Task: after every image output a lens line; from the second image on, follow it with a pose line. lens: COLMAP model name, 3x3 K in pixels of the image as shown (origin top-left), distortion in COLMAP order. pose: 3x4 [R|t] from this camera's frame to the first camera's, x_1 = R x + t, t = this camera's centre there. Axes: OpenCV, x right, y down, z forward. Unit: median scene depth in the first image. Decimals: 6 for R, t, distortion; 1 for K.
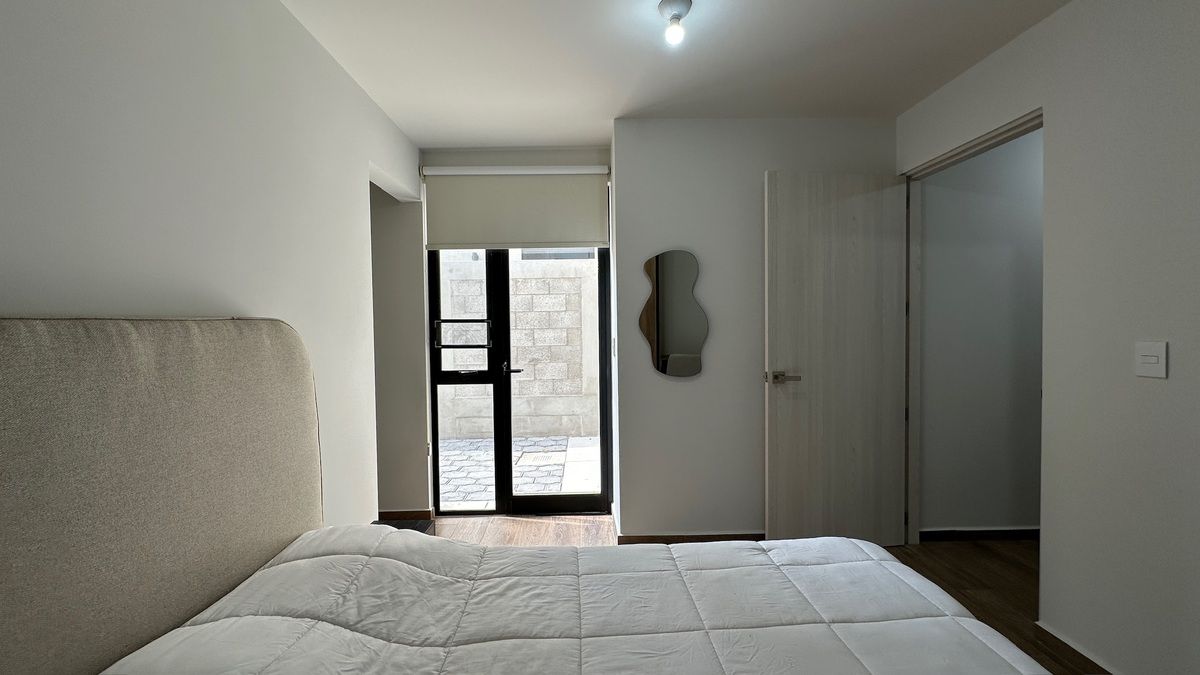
lens RADIAL K [[476.9, 0, 602.0], [0, 476.9, 335.1], [0, 0, 1]] dist [-0.003682, 0.000134]
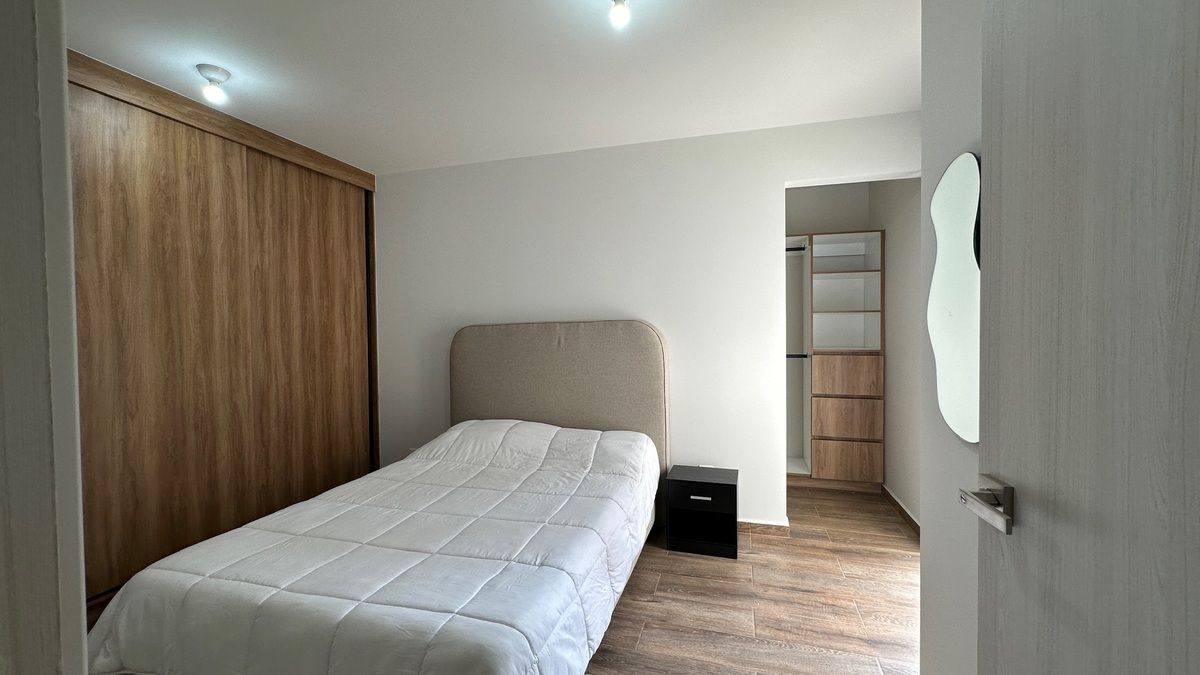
lens RADIAL K [[476.9, 0, 596.7], [0, 476.9, 336.1], [0, 0, 1]] dist [-0.003682, 0.000134]
pose [[-0.318924, 0.029154, -0.947332, 1.518662], [-0.008469, 0.999399, 0.033607, -0.041416], [0.947742, 0.018741, -0.318486, 1.790736]]
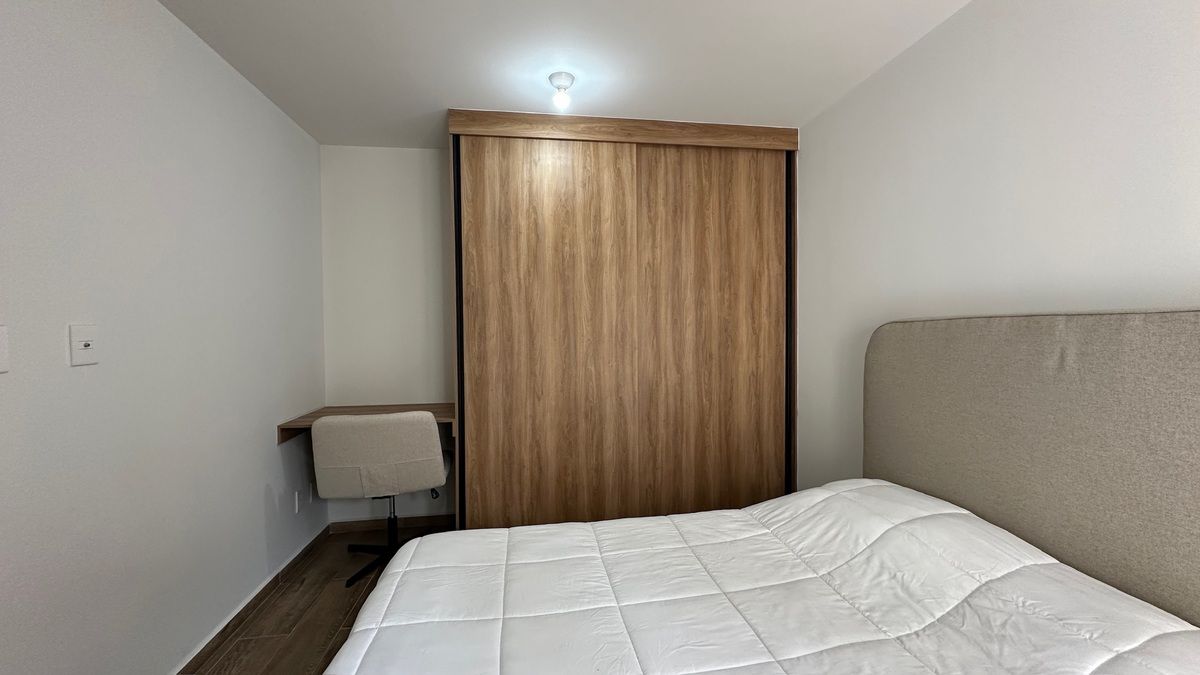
lens RADIAL K [[476.9, 0, 599.8], [0, 476.9, 337.0], [0, 0, 1]] dist [-0.003682, 0.000134]
pose [[-0.993270, 0.019660, -0.114139, 0.368814], [0.014424, 0.998813, 0.046514, -0.041979], [0.114918, 0.044555, -0.992375, 1.746854]]
